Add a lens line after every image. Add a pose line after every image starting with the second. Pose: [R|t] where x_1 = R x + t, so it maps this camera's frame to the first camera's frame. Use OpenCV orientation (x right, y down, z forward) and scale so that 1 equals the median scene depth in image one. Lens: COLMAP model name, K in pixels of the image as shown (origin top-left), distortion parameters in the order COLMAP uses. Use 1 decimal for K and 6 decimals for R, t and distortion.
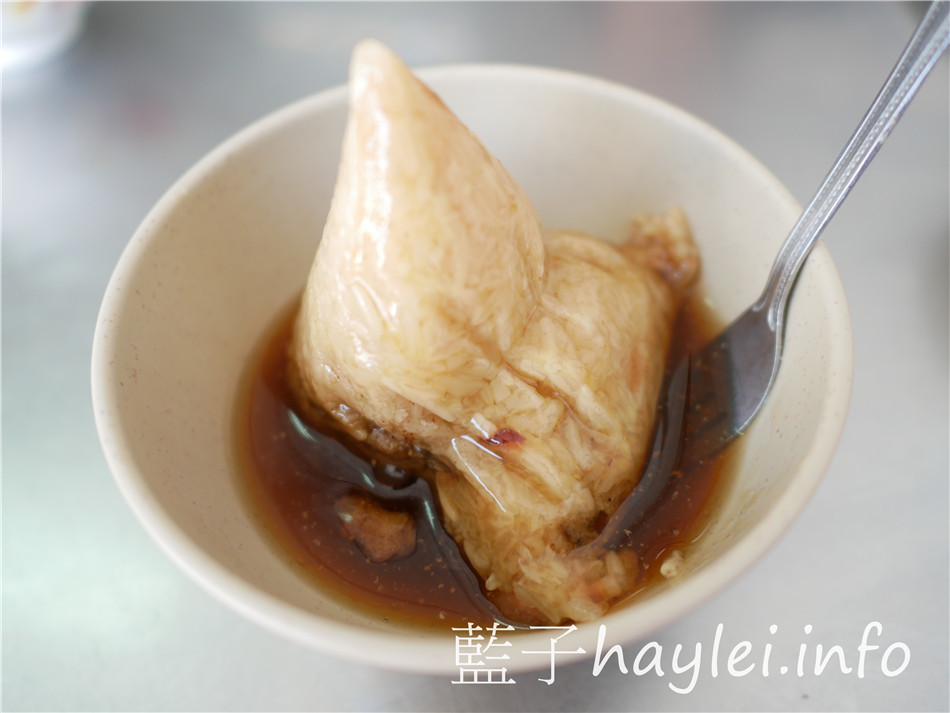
lens RADIAL K [[829.5, 0, 475.0], [0, 829.5, 356.5], [0, 0, 1]] dist [-0.295233, -0.000031]
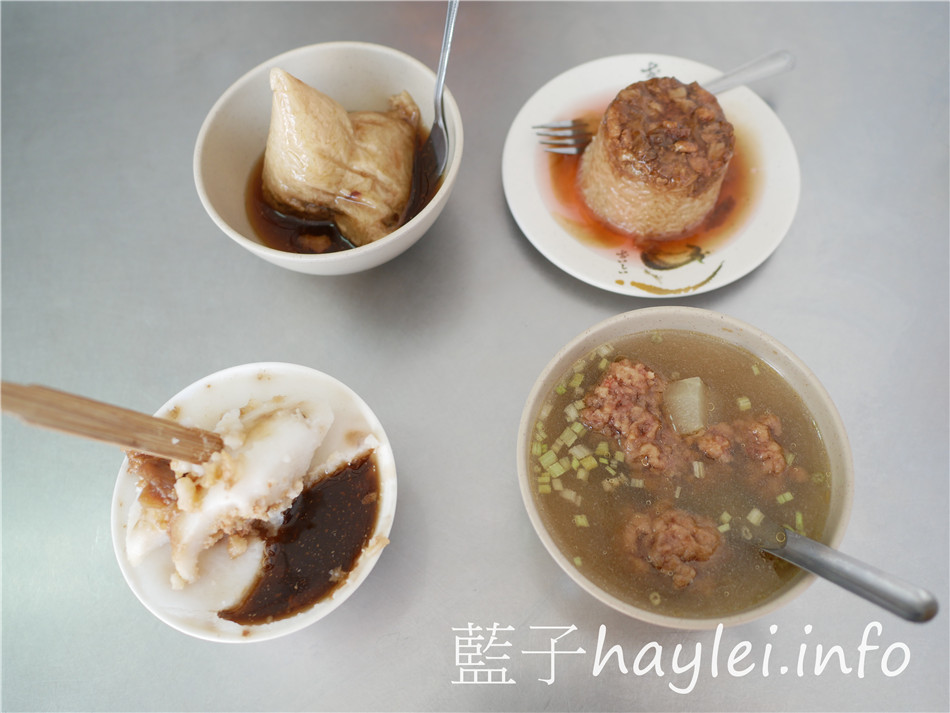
lens RADIAL K [[814.8, 0, 482.5], [0, 814.8, 353.2], [0, 0, 1]] dist [-0.021083, 0.000377]
pose [[0.961169, -0.256233, 0.102468, 0.032954], [0.234212, 0.953806, 0.188146, 0.189706], [-0.145944, -0.156841, 0.976781, -1.803657]]
